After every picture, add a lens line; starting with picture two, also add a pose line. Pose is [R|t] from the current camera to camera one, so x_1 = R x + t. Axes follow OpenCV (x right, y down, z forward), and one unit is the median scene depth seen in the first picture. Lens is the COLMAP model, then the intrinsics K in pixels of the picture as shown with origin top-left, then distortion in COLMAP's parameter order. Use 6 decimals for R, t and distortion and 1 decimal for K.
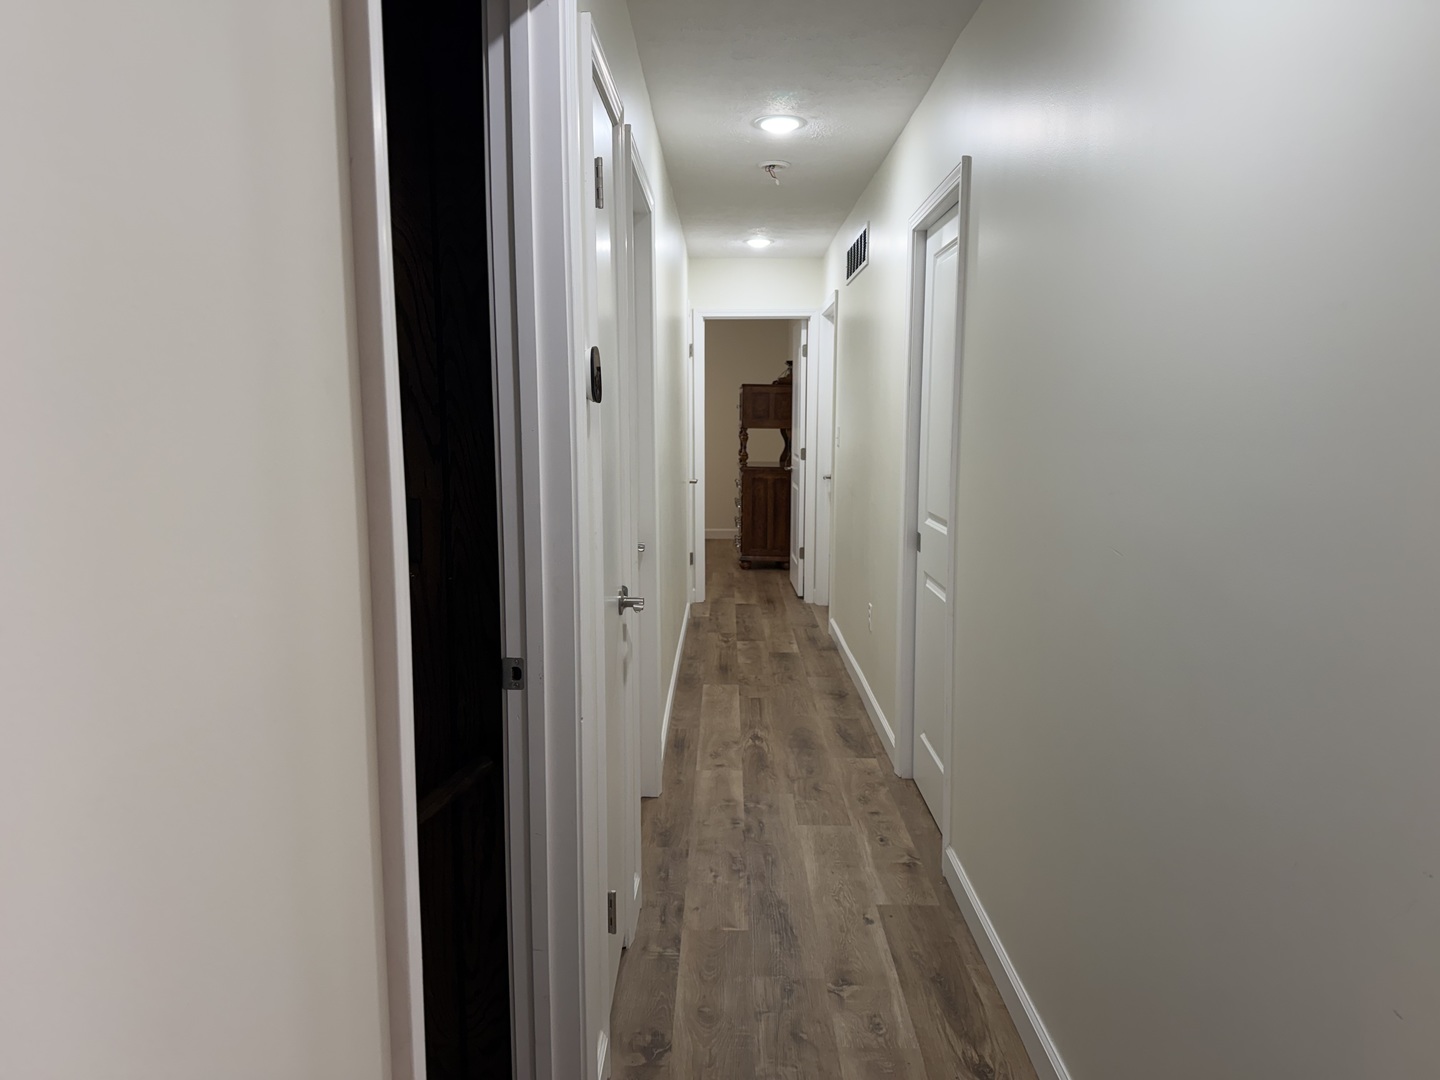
lens RADIAL K [[1003.4, 0, 717.3], [0, 1003.4, 539.5], [0, 0, 1]] dist [0.075033, -0.095369]
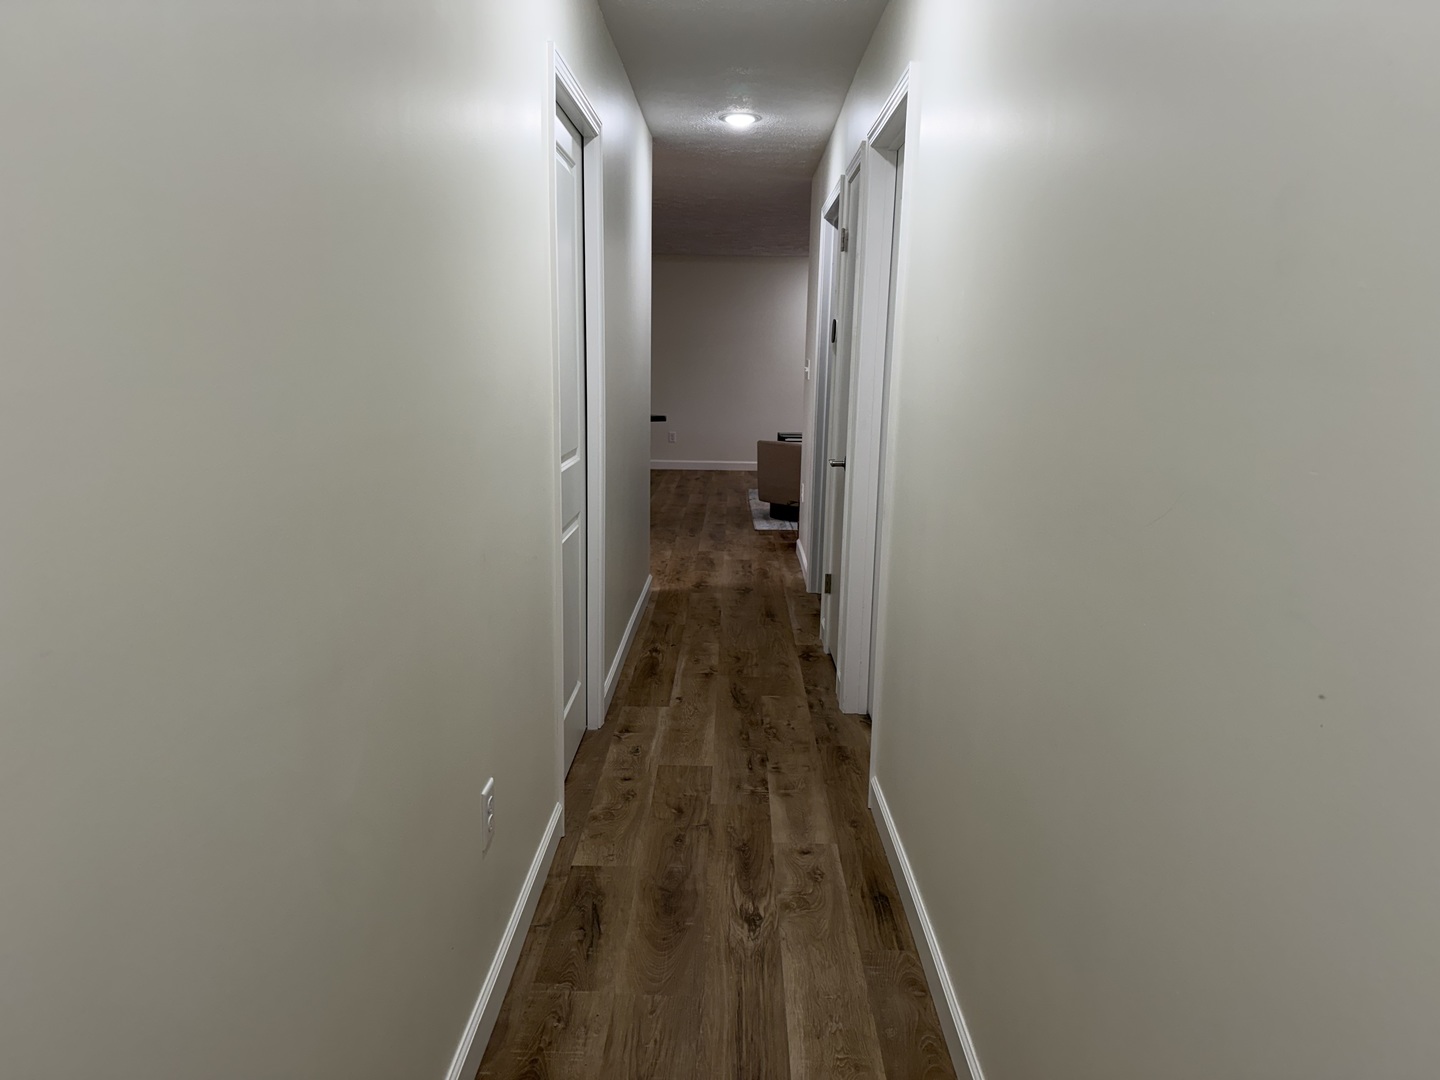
lens RADIAL K [[1003.4, 0, 718.4], [0, 1003.4, 544.4], [0, 0, 1]] dist [0.075033, -0.095369]
pose [[-0.999792, -0.020192, 0.002840, 0.075287], [-0.018354, 0.951827, 0.306087, -0.222044], [-0.008884, 0.305971, -0.951999, 1.853036]]
